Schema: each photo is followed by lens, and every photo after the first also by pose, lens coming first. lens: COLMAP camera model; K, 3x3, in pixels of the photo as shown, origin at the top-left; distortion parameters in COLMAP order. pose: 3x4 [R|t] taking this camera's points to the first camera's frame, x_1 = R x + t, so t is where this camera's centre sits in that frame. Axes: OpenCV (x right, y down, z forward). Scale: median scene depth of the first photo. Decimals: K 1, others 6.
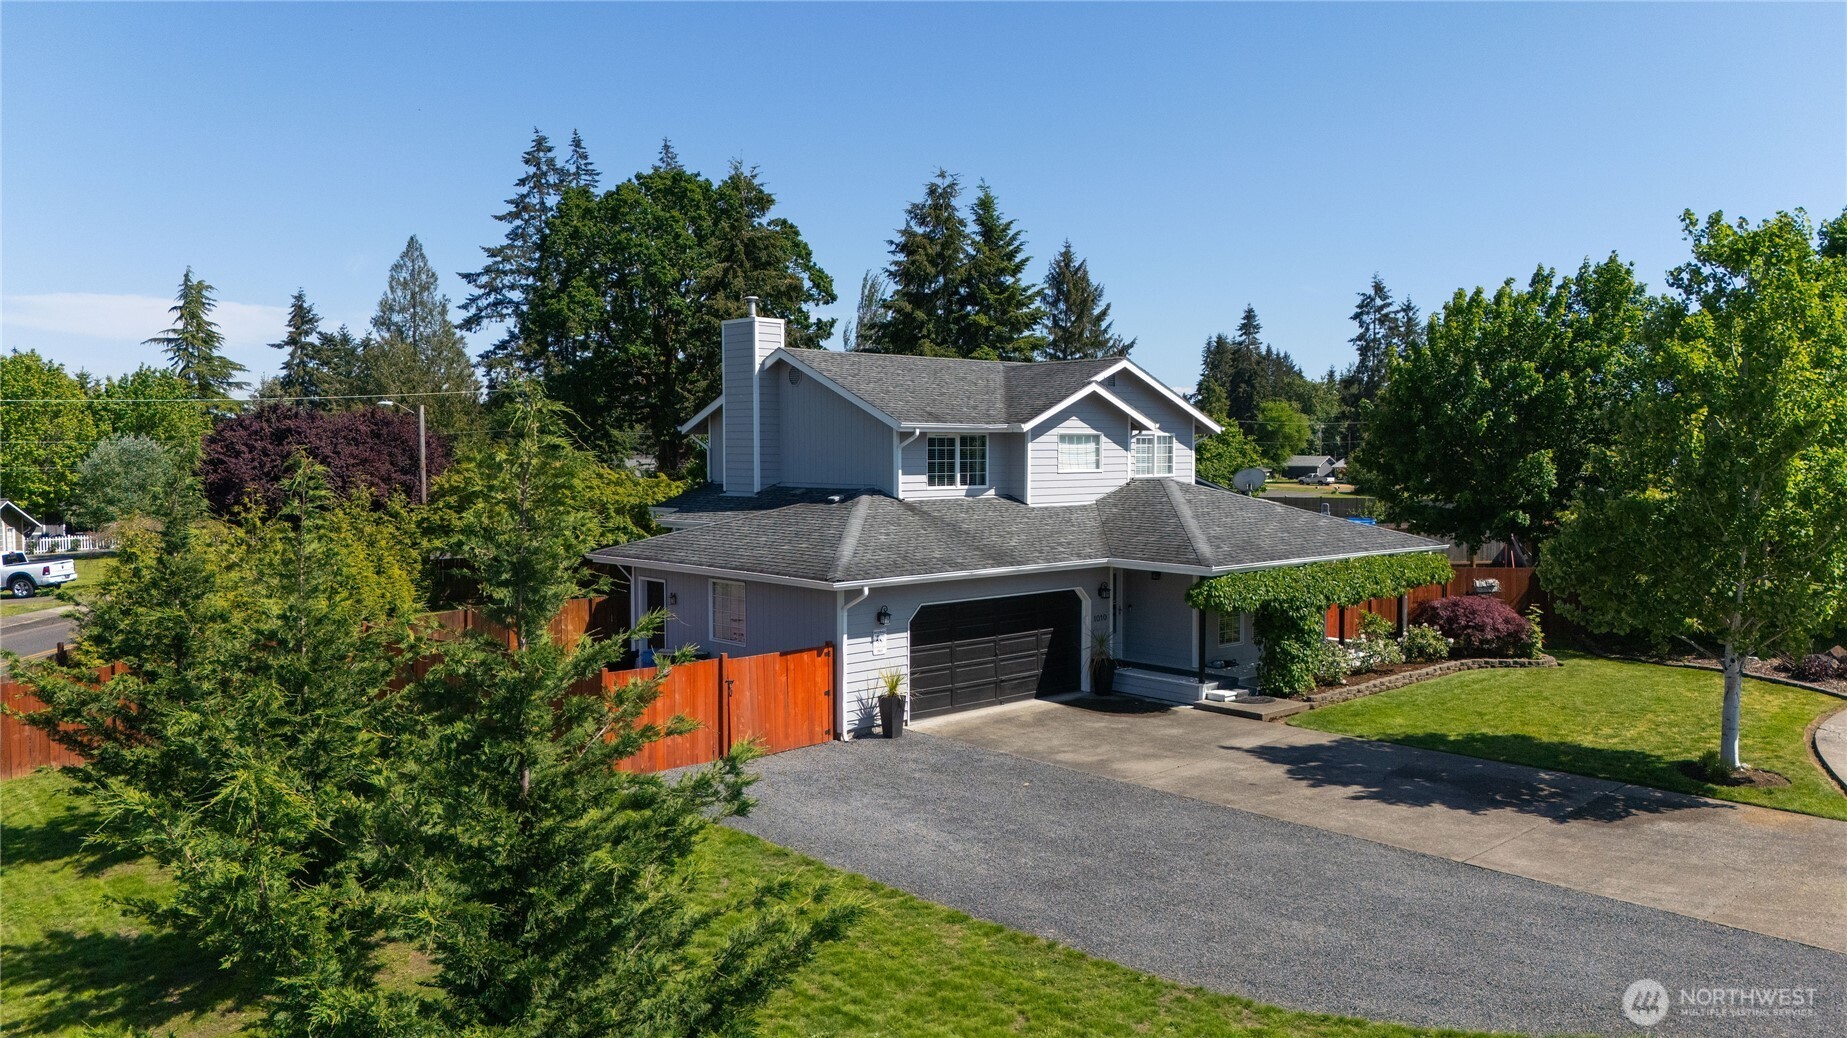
lens RADIAL K [[1361.2, 0, 934.4], [0, 1361.2, 517.3], [0, 0, 1]] dist [0.078475, -0.079932]
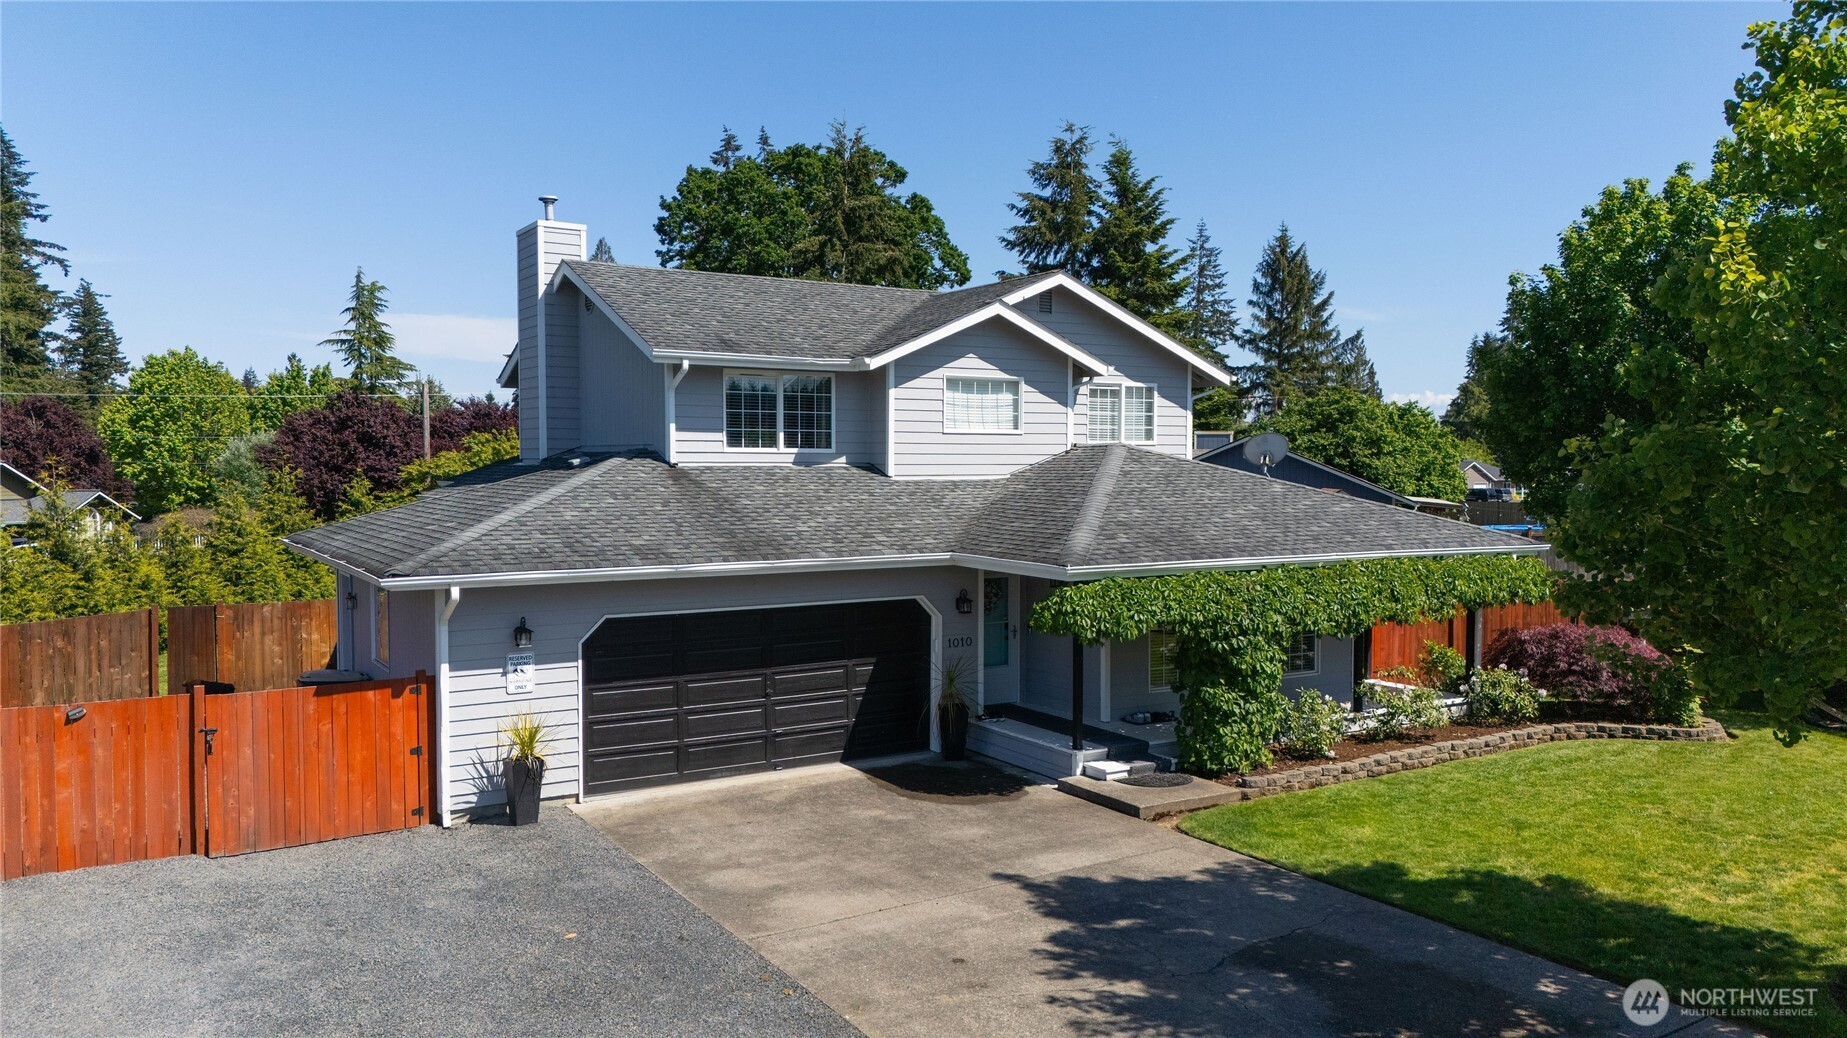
lens RADIAL K [[1361.2, 0, 933.2], [0, 1361.2, 521.2], [0, 0, 1]] dist [0.078475, -0.079932]
pose [[0.982169, 0.010097, -0.187728, 0.226590], [-0.011375, 0.999919, -0.005729, 0.017375], [0.187655, 0.007762, 0.982204, 0.328582]]
